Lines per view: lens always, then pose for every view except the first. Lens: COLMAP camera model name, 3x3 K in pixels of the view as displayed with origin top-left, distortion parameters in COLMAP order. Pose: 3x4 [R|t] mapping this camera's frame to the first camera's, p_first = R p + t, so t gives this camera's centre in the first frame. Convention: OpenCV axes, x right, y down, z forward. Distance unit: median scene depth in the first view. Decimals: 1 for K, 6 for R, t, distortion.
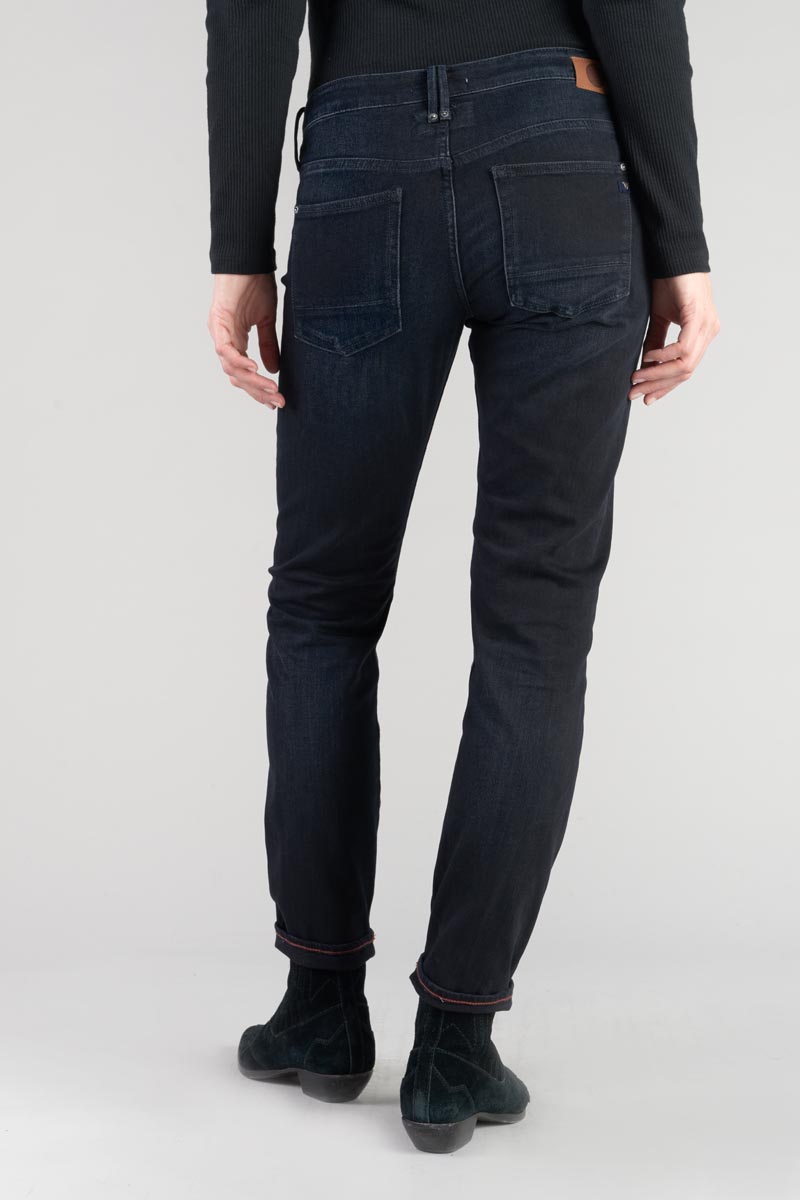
lens RADIAL K [[1783.1, 0, 400.0], [0, 1783.1, 600.0], [0, 0, 1]] dist [0.012177, -0.043768]
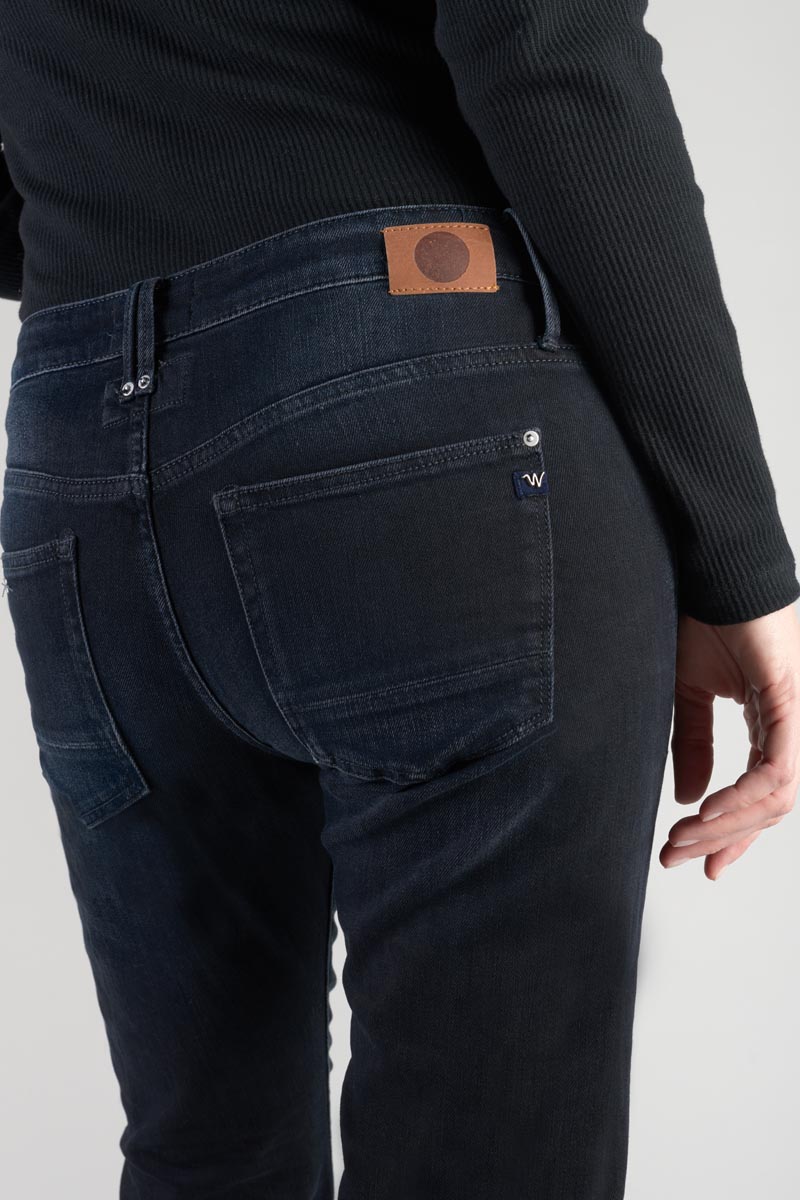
lens RADIAL K [[1783.1, 0, 400.0], [0, 1783.1, 600.0], [0, 0, 1]] dist [0.012177, -0.043768]
pose [[0.954272, -0.082731, -0.287264, 0.229142], [0.080074, 0.996568, -0.021006, -0.197632], [0.288015, -0.002957, 0.957621, 0.553065]]
